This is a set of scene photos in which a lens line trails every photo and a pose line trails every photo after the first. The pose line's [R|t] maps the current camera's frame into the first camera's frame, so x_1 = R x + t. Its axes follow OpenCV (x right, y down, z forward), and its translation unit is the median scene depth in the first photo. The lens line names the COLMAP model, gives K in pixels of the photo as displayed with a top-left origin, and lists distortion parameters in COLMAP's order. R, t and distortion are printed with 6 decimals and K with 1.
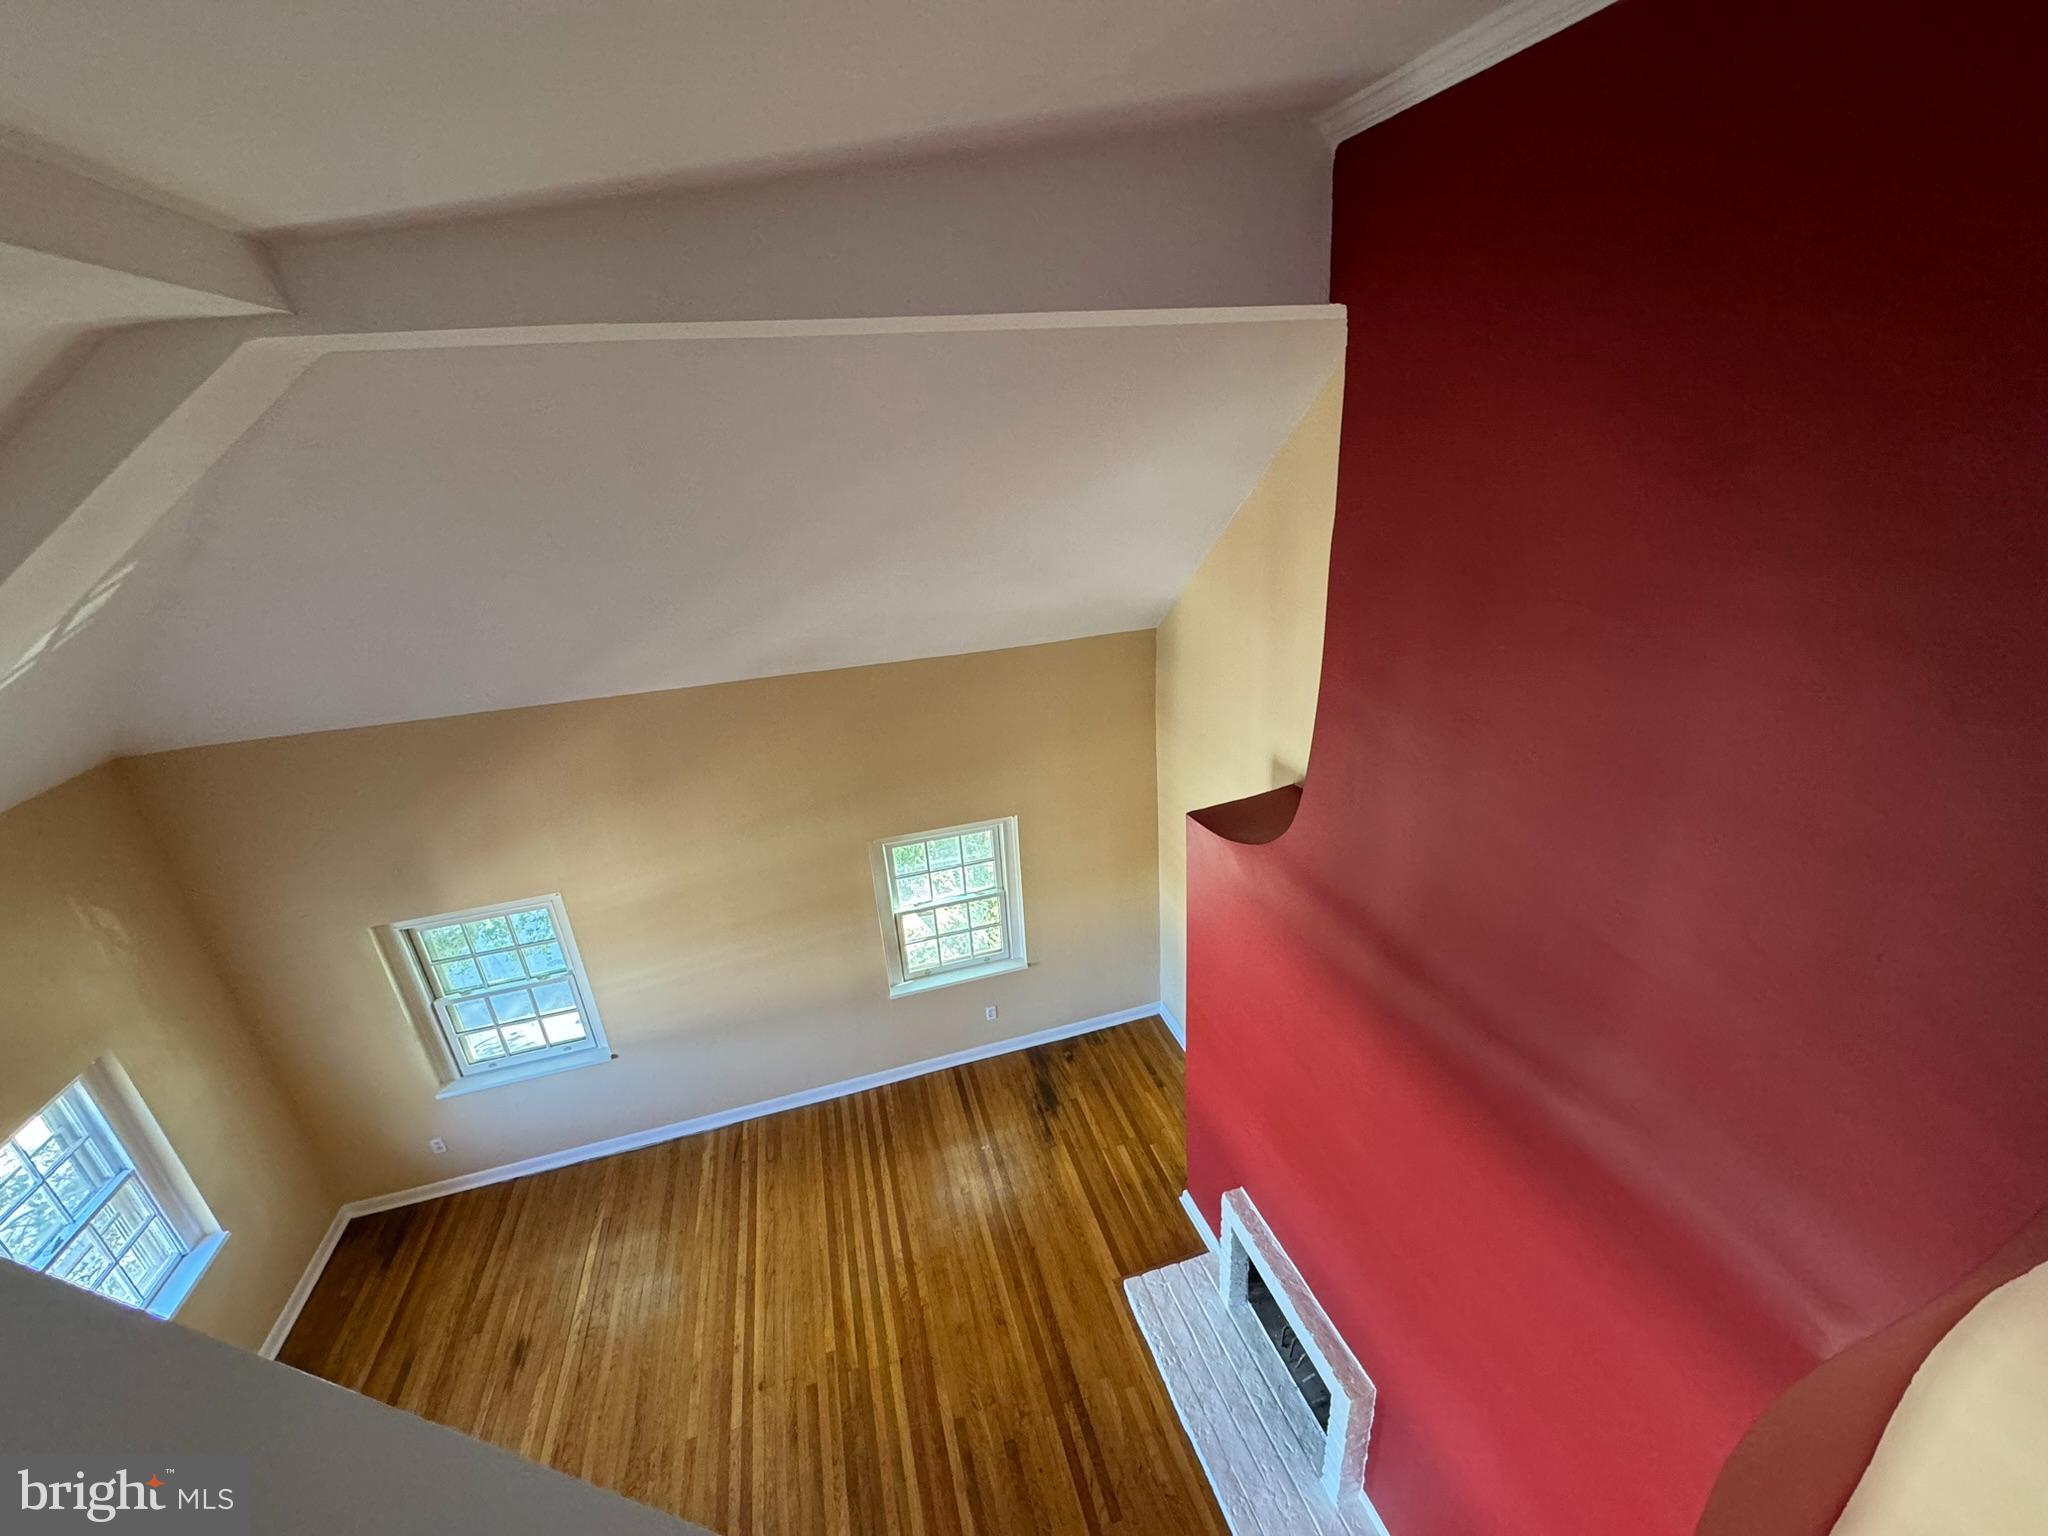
lens RADIAL K [[815.4, 0, 1024.0], [0, 815.4, 768.0], [0, 0, 1]] dist [0.000988, 0.000225]
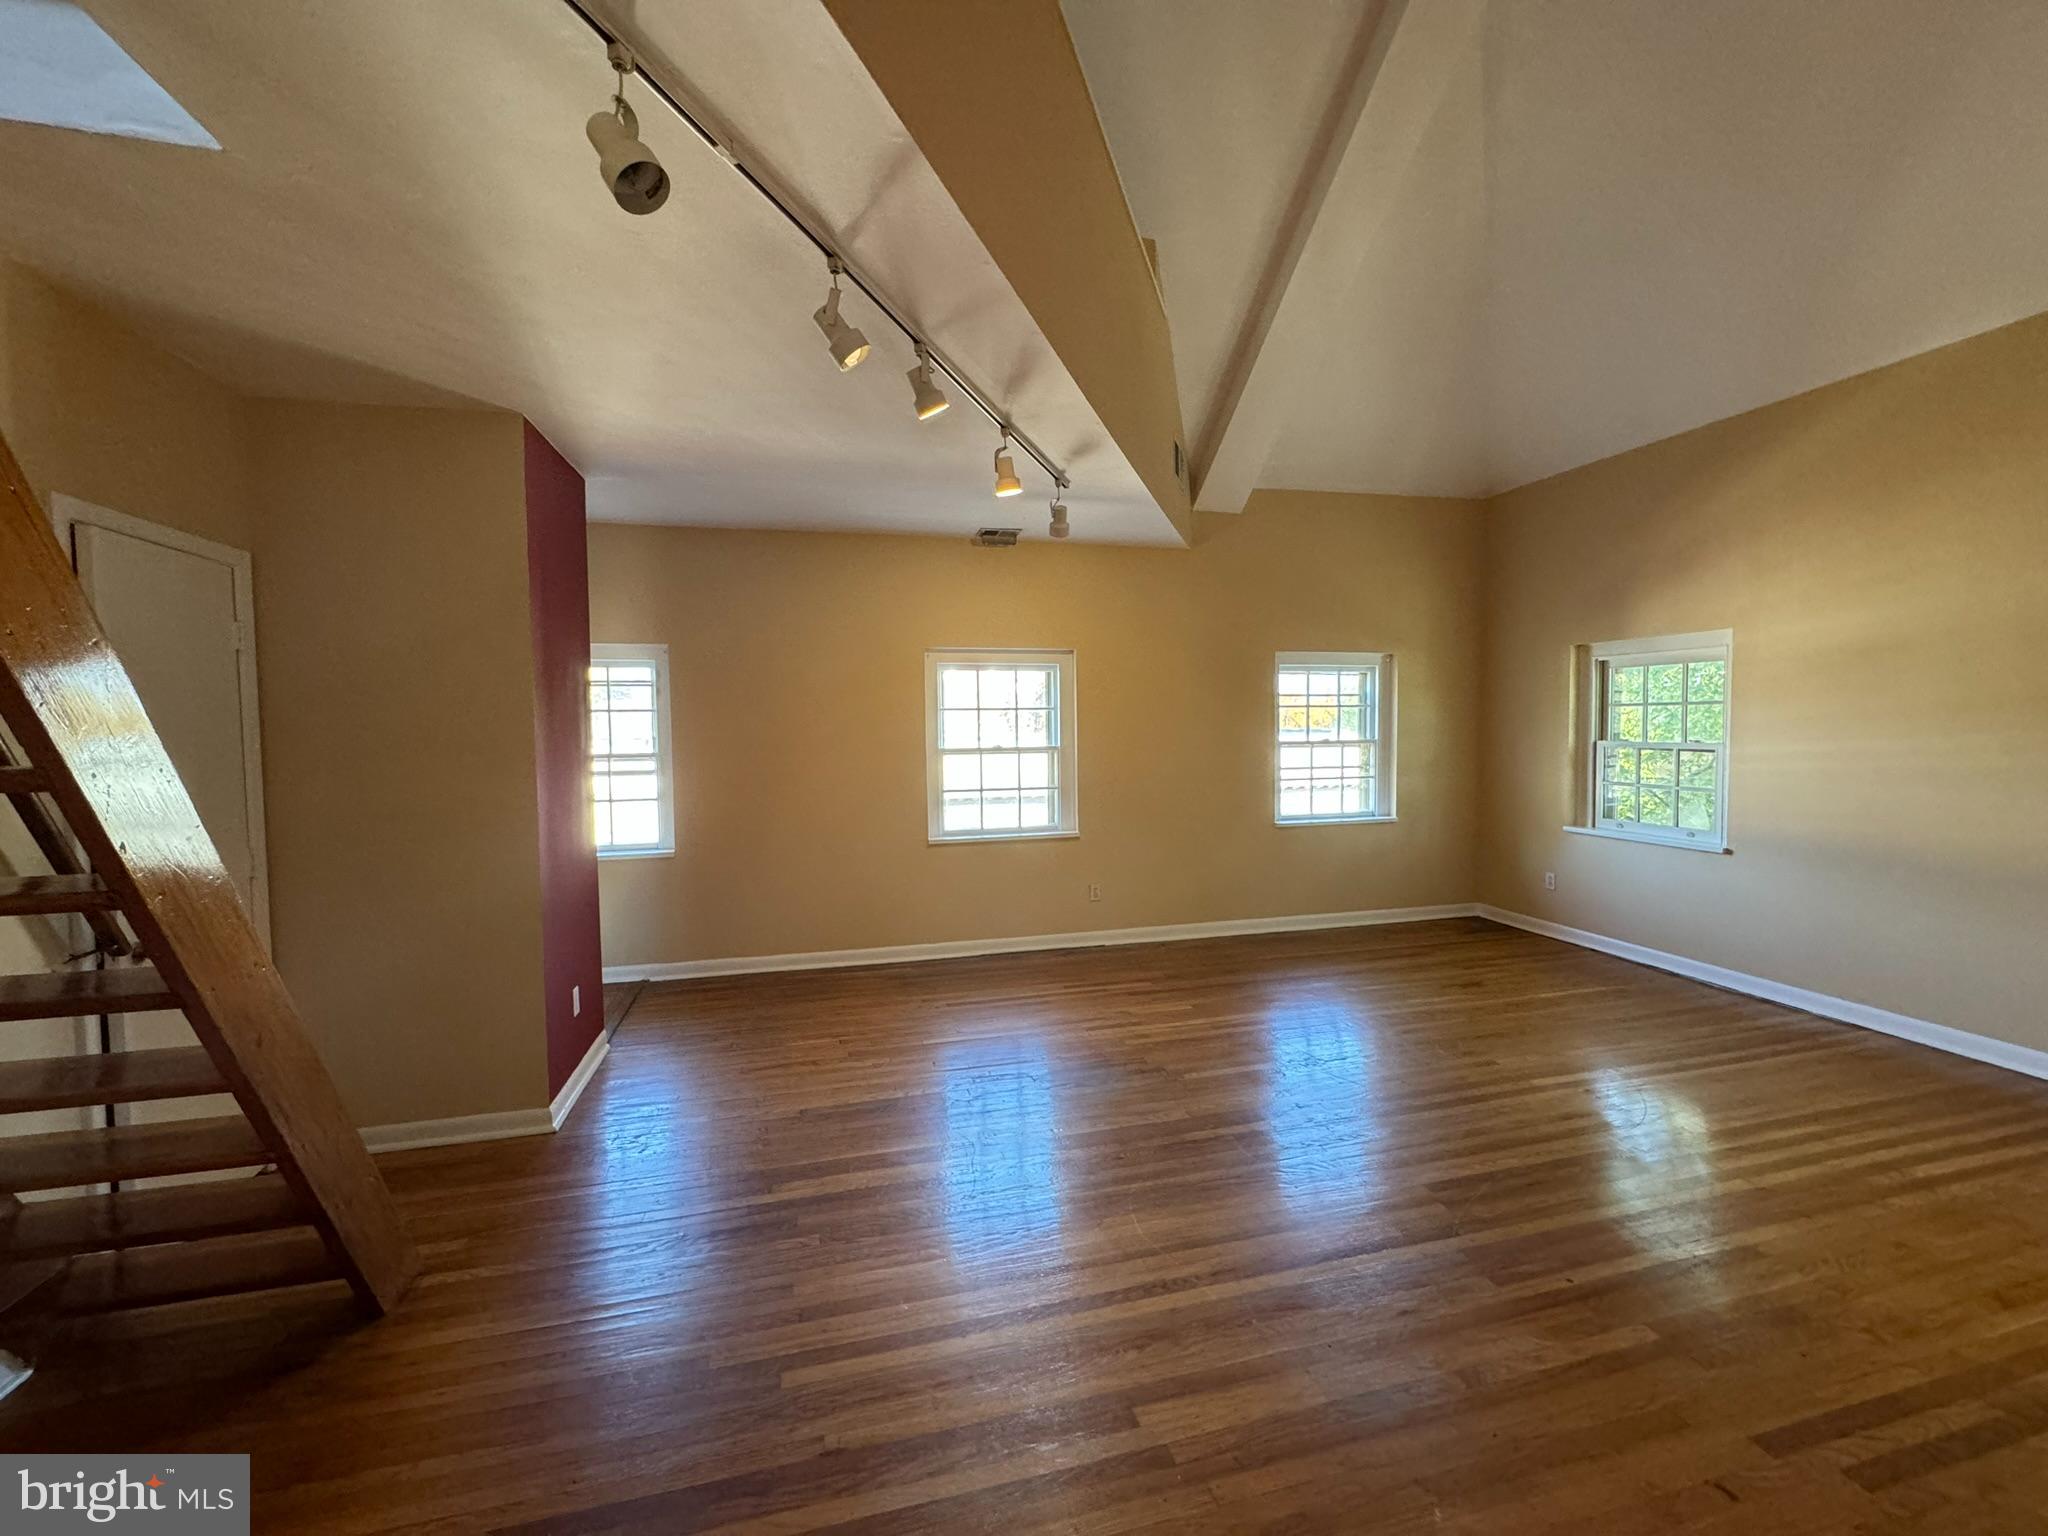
lens RADIAL K [[815.4, 0, 1024.0], [0, 815.4, 768.0], [0, 0, 1]] dist [0.000988, 0.000225]
pose [[-0.033981, 0.109717, -0.993382, 0.397118], [-0.372761, 0.920842, 0.114456, 0.493419], [0.927305, 0.374183, 0.009607, 0.301853]]
